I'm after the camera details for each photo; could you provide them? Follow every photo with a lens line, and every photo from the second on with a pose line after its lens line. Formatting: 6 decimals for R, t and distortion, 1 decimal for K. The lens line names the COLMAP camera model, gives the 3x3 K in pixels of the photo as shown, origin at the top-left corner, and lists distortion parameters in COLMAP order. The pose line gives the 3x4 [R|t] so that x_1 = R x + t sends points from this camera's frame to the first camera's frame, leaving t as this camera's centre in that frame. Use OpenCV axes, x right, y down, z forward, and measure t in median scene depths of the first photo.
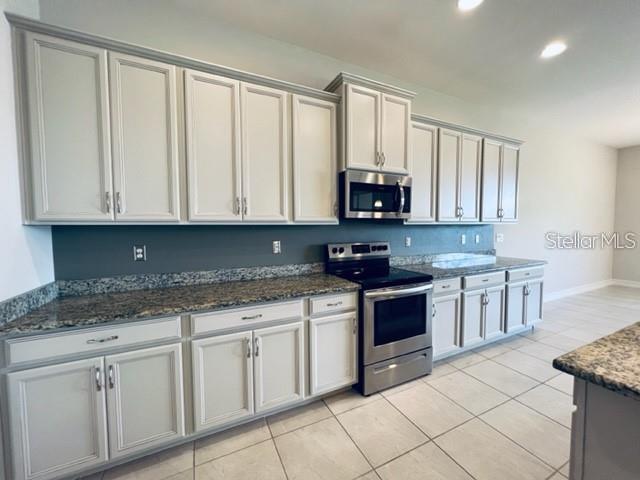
lens RADIAL K [[257.3, 0, 318.1], [0, 257.3, 239.3], [0, 0, 1]] dist [0.000499, 0.000178]
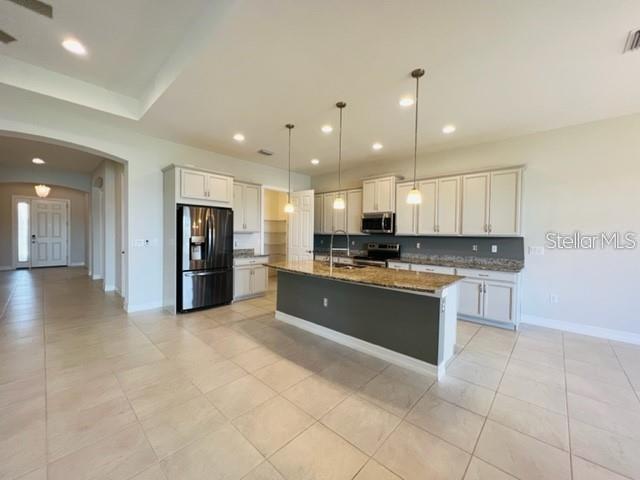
lens RADIAL K [[257.3, 0, 318.1], [0, 257.3, 239.3], [0, 0, 1]] dist [0.000499, 0.000178]
pose [[0.363711, 0.029790, -0.931036, 2.641254], [-0.062912, 0.997992, 0.007356, -0.004289], [0.929385, 0.055898, 0.364854, -0.394606]]
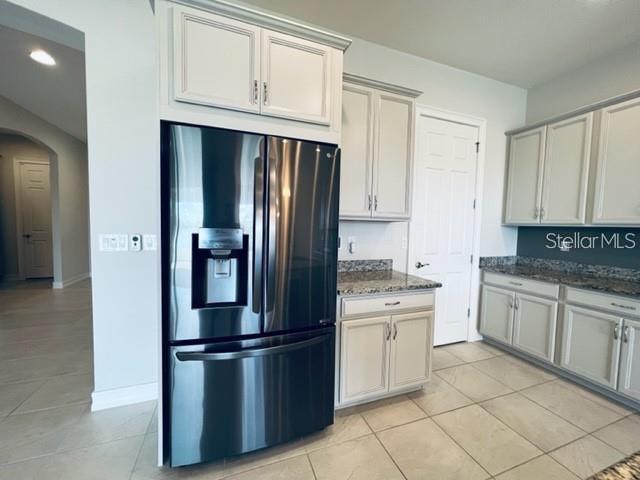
lens RADIAL K [[257.3, 0, 318.1], [0, 257.3, 239.3], [0, 0, 1]] dist [0.000499, 0.000178]
pose [[-0.095224, 0.060453, -0.993619, 0.845948], [-0.071033, 0.995197, 0.067356, 0.016614], [0.992918, 0.076994, -0.090472, -0.241018]]
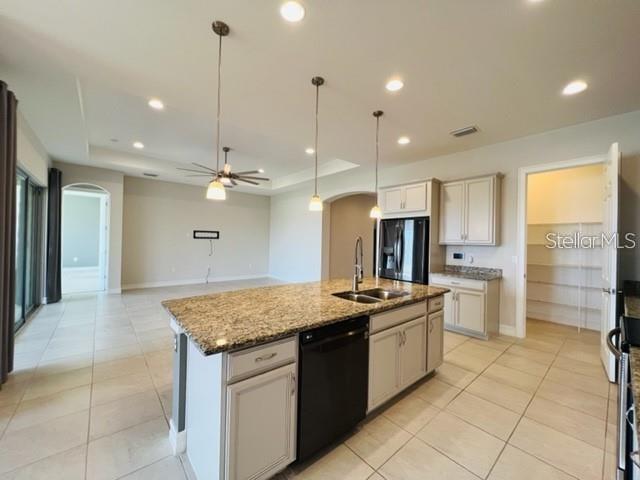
lens RADIAL K [[257.3, 0, 318.1], [0, 257.3, 239.3], [0, 0, 1]] dist [0.000499, 0.000178]
pose [[-0.966767, -0.013628, -0.255296, 1.469956], [-0.026349, 0.998572, 0.046474, -0.117347], [0.254298, 0.051657, -0.965745, 1.584006]]
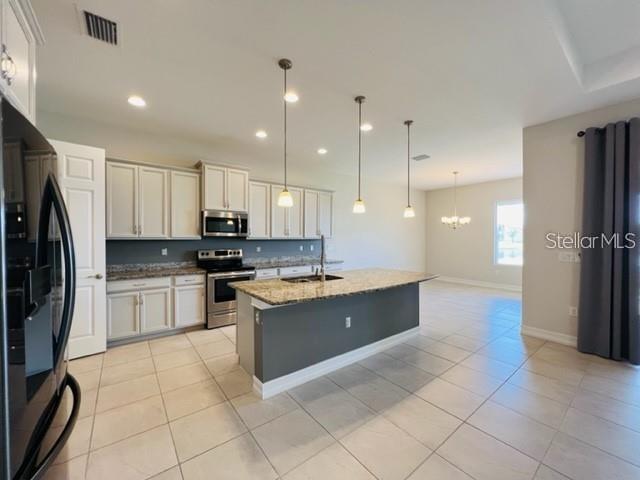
lens RADIAL K [[257.3, 0, 318.1], [0, 257.3, 239.3], [0, 0, 1]] dist [0.000499, 0.000178]
pose [[0.979224, 0.007633, 0.202640, 0.601769], [0.000554, 0.999187, -0.040315, 0.019028], [-0.202783, 0.039590, 0.978423, -1.094324]]
